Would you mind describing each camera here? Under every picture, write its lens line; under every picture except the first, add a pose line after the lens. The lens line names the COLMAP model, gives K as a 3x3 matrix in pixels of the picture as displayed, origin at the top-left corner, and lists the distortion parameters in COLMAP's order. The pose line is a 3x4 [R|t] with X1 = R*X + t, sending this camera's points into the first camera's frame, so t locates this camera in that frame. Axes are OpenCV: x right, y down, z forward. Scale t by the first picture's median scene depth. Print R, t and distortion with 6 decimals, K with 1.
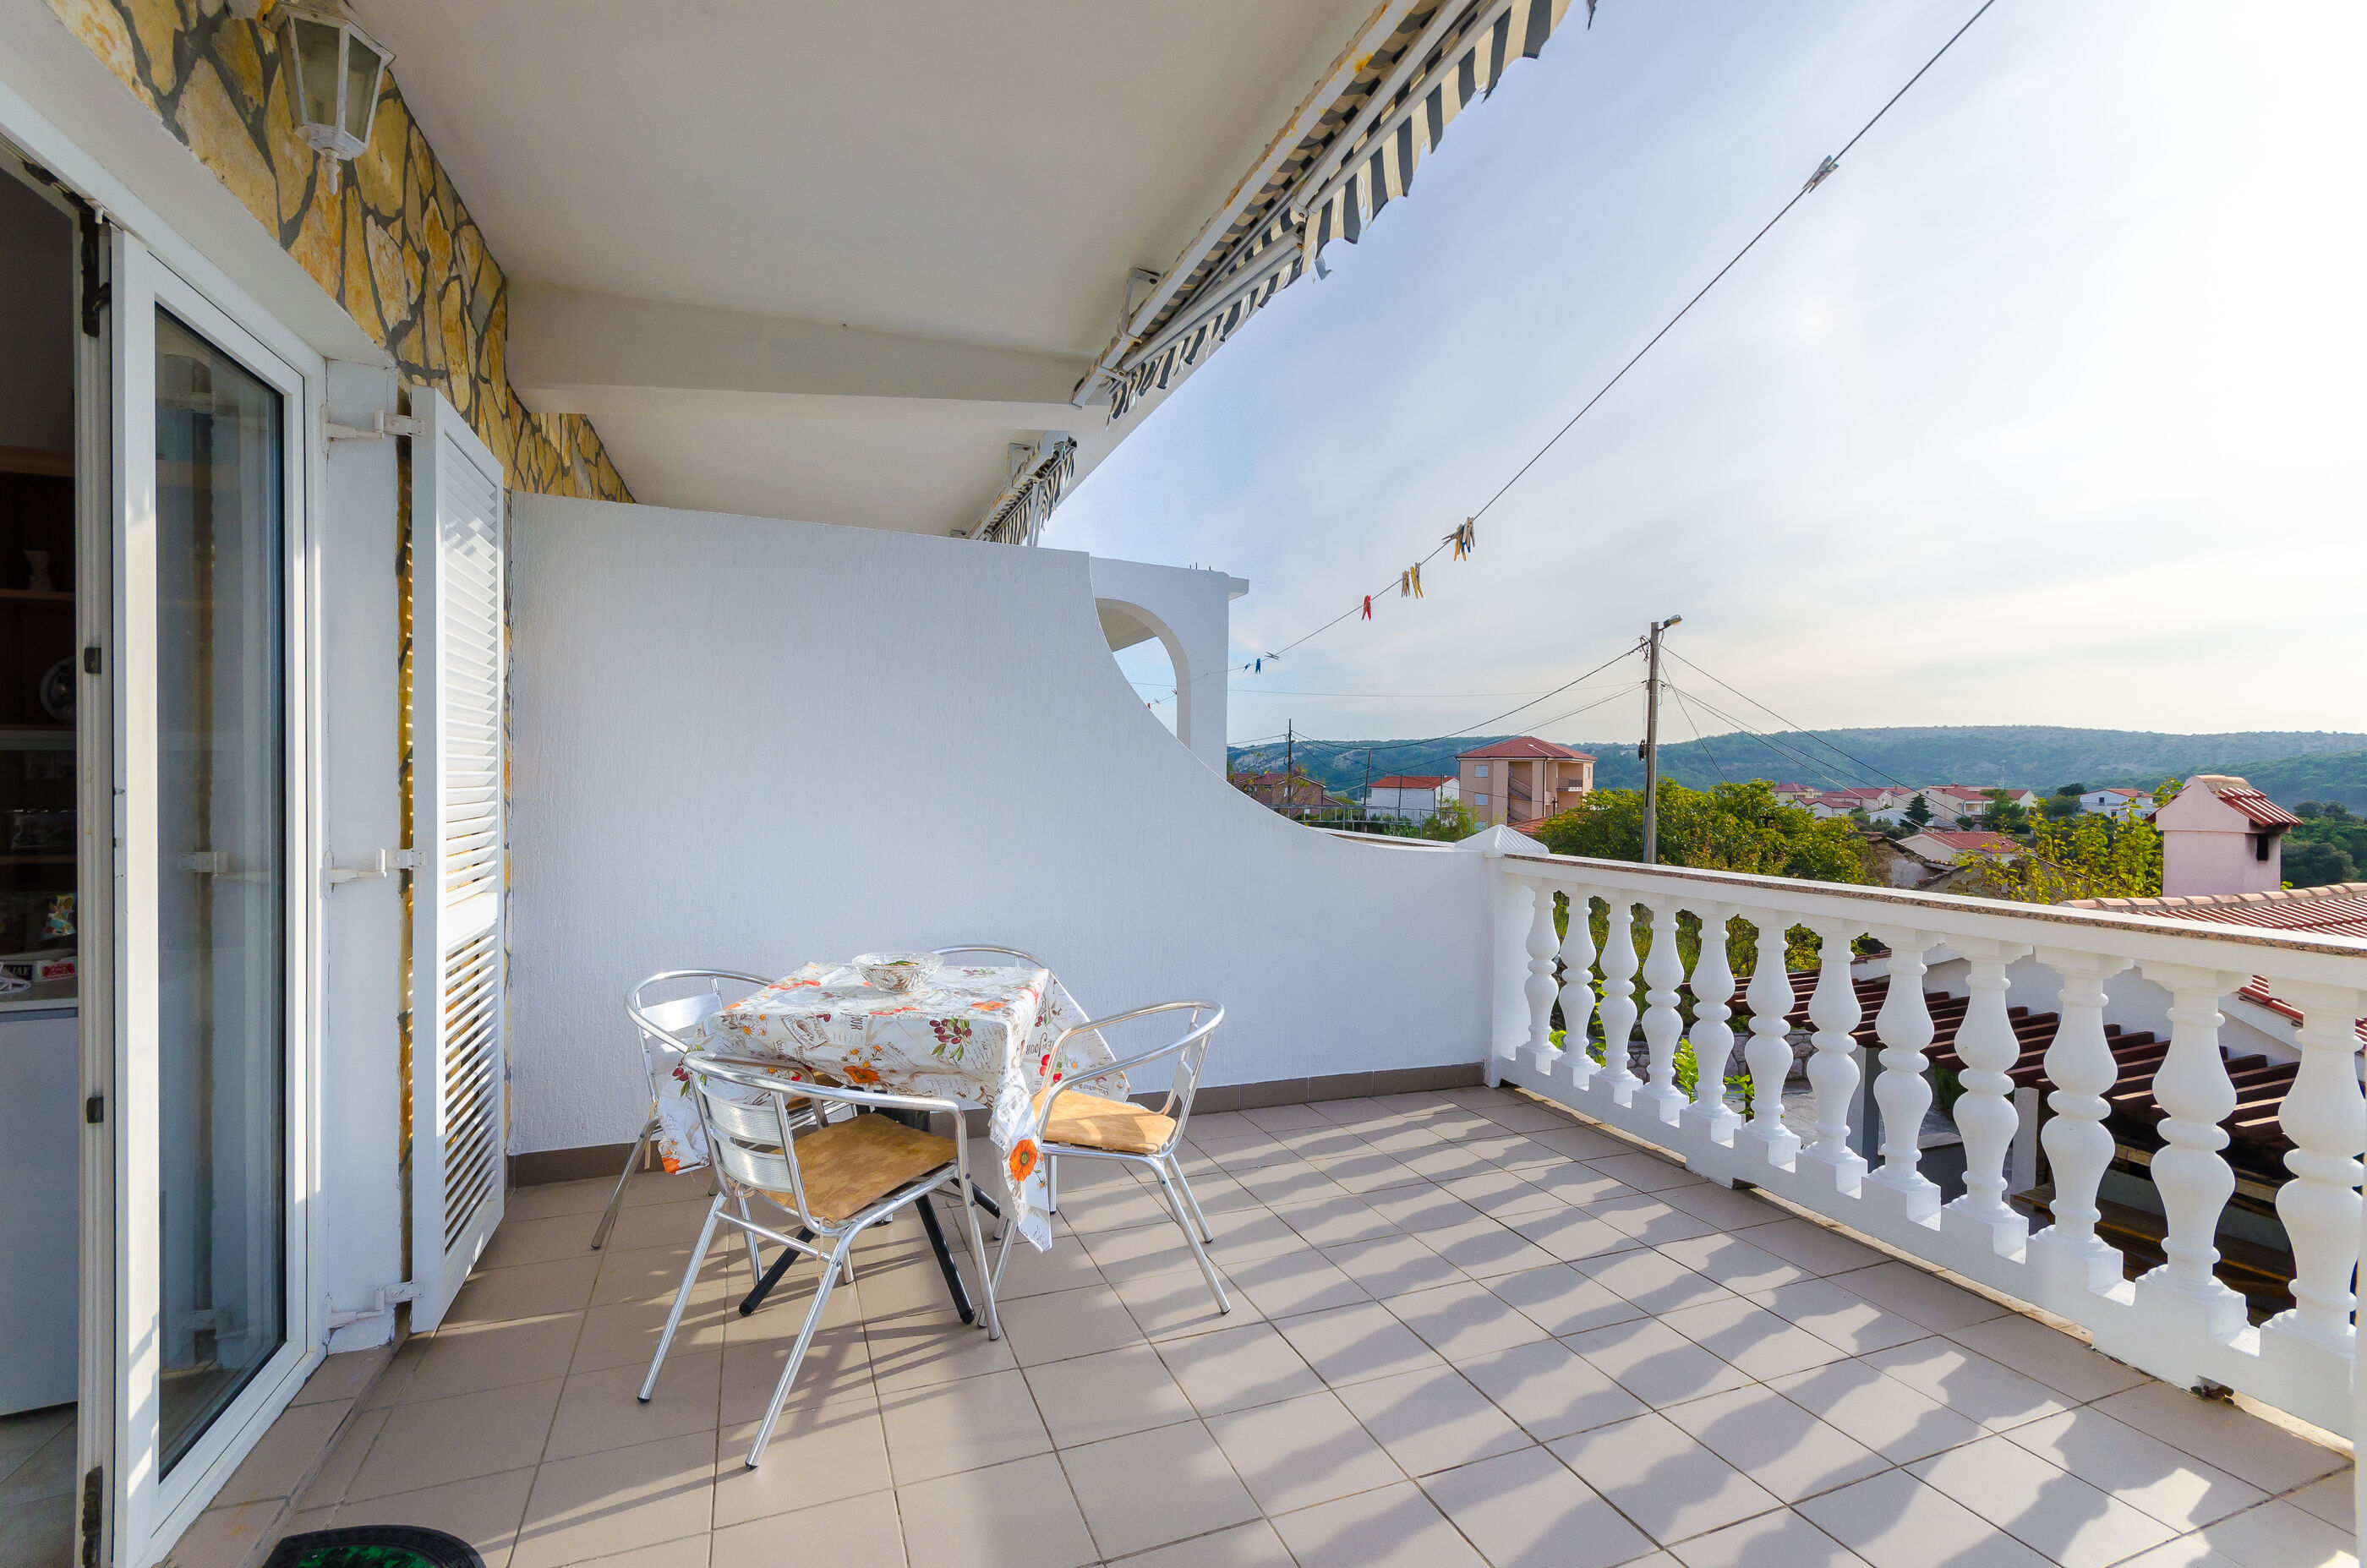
lens RADIAL K [[1057.5, 0, 1183.5], [0, 1057.5, 784.0], [0, 0, 1]] dist [0.000942, 0.000259]
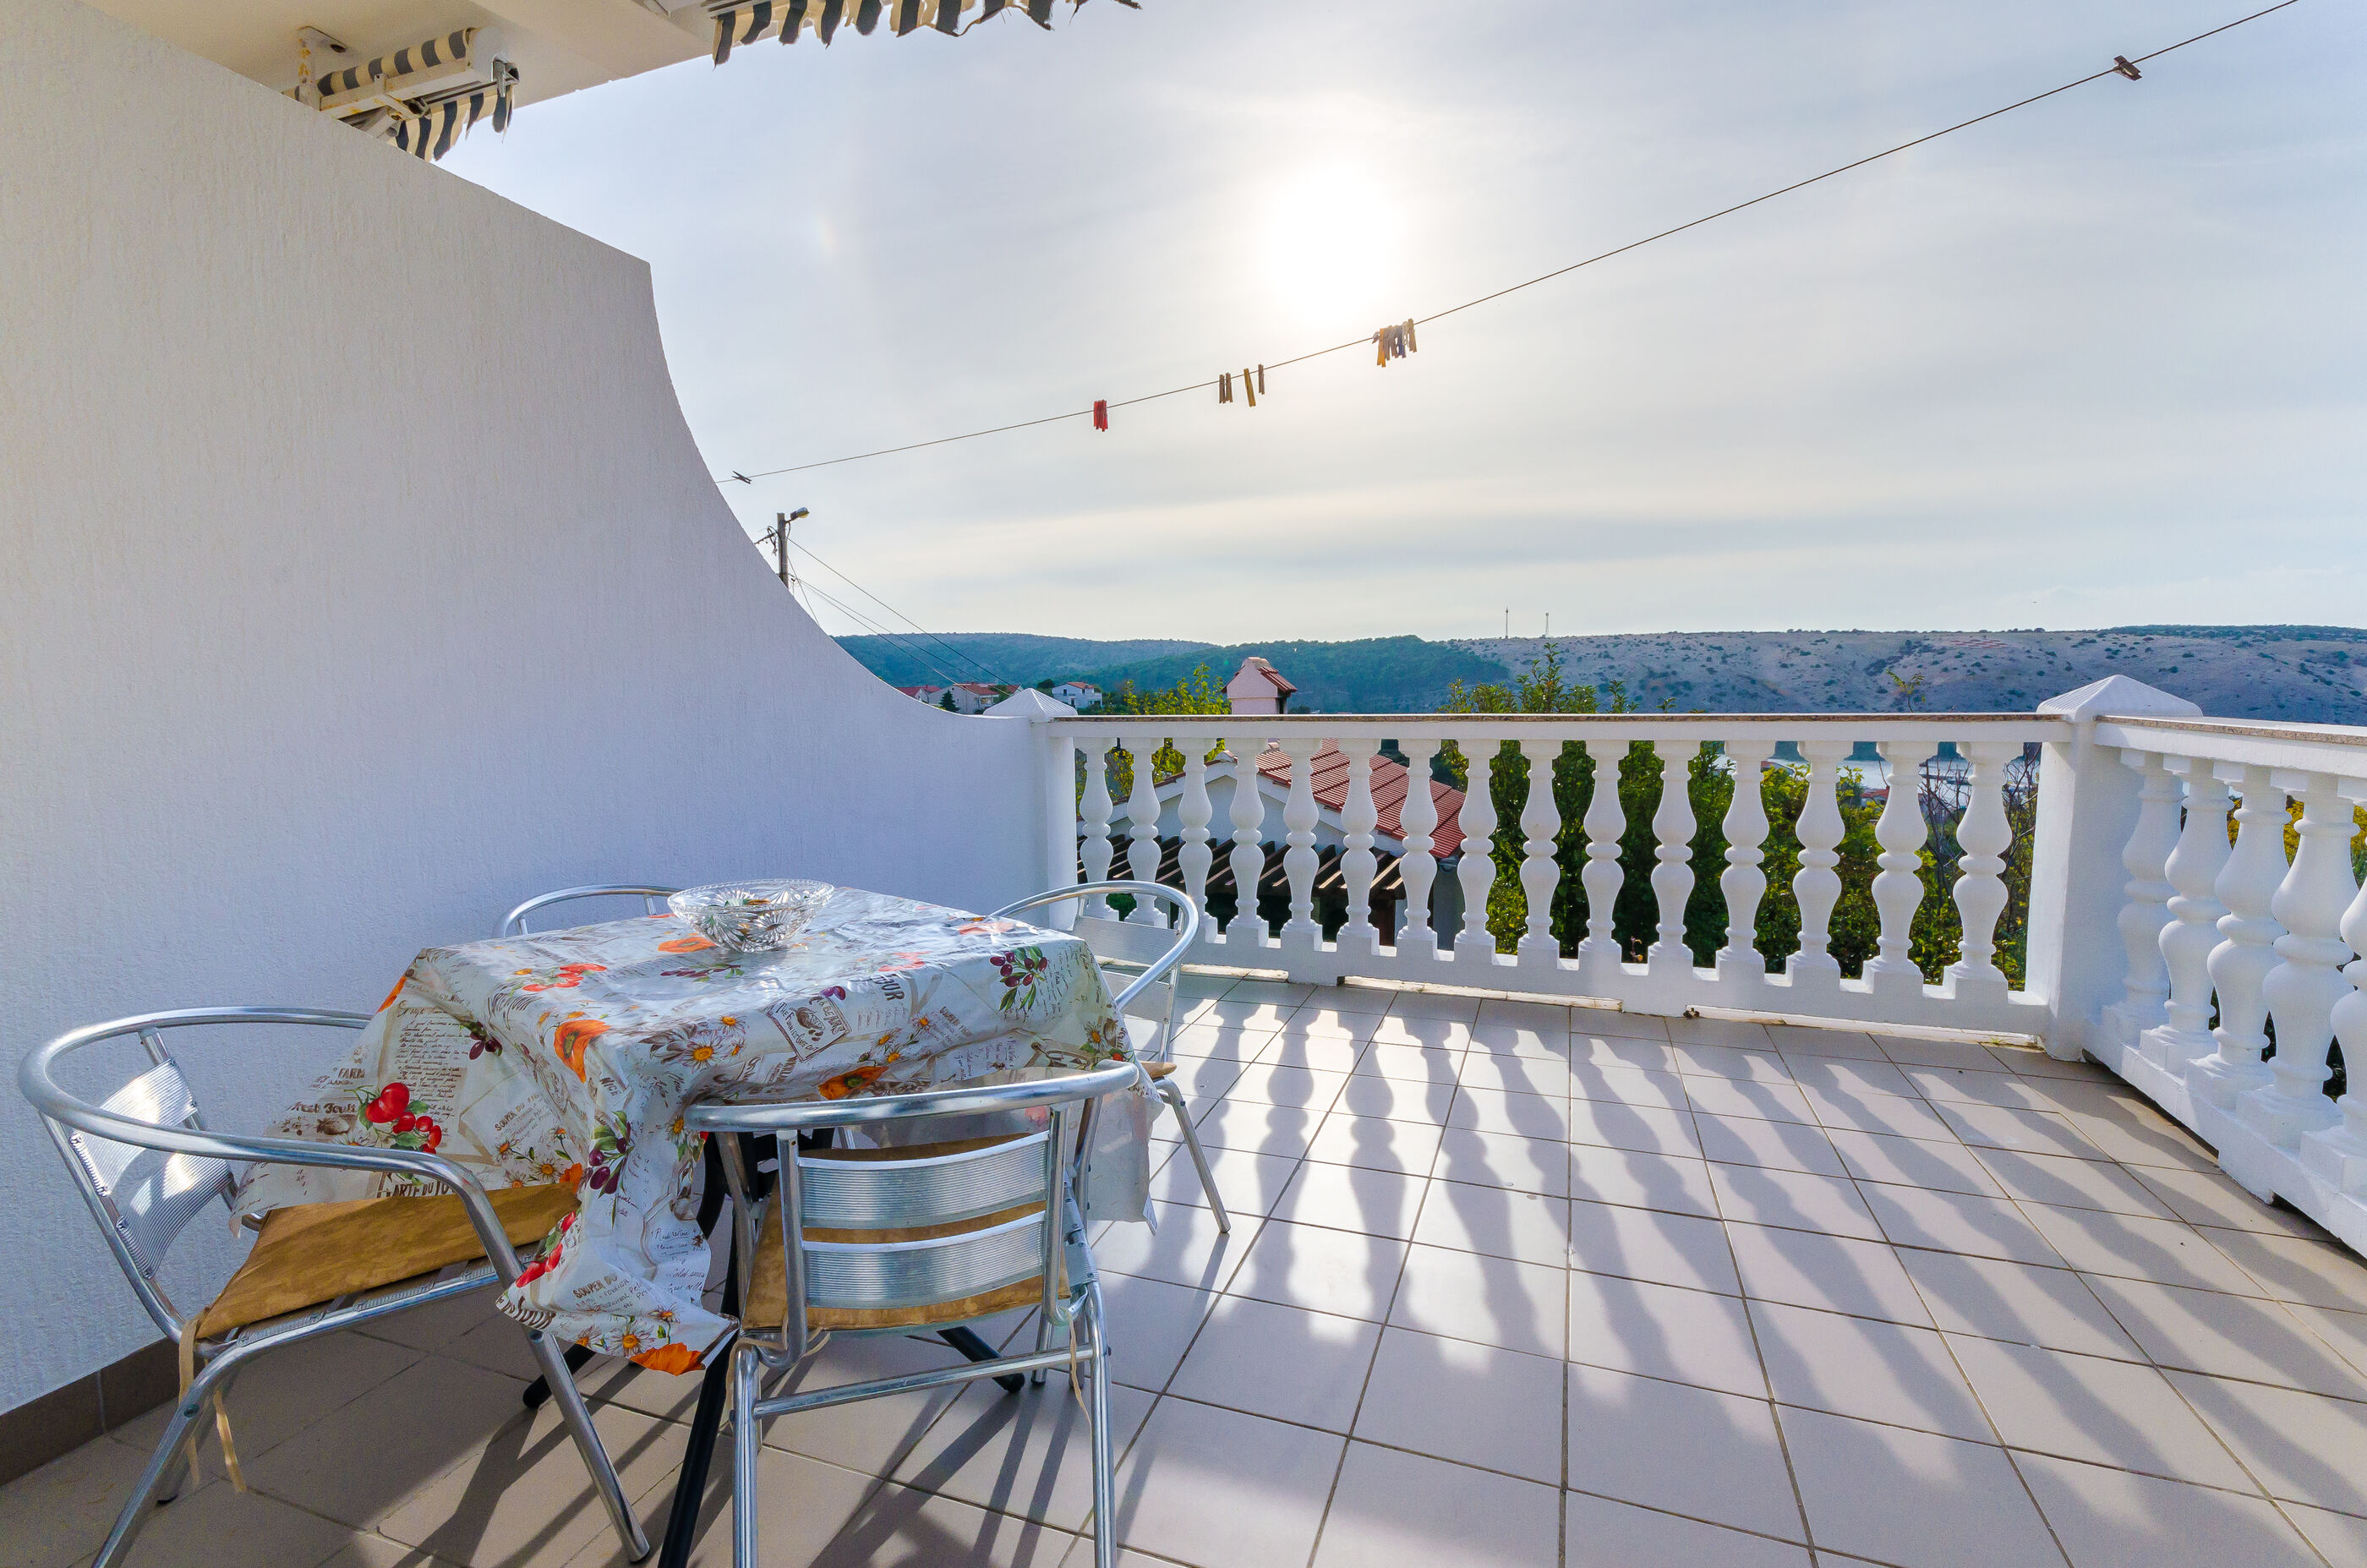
lens RADIAL K [[1090.2, 0, 1183.5], [0, 1090.2, 784.0], [0, 0, 1]] dist [0.001230, 0.000264]
pose [[0.660426, -0.092739, 0.745142, -0.612551], [0.030132, 0.994818, 0.097108, 0.059400], [-0.750286, -0.041680, 0.659798, 0.474653]]
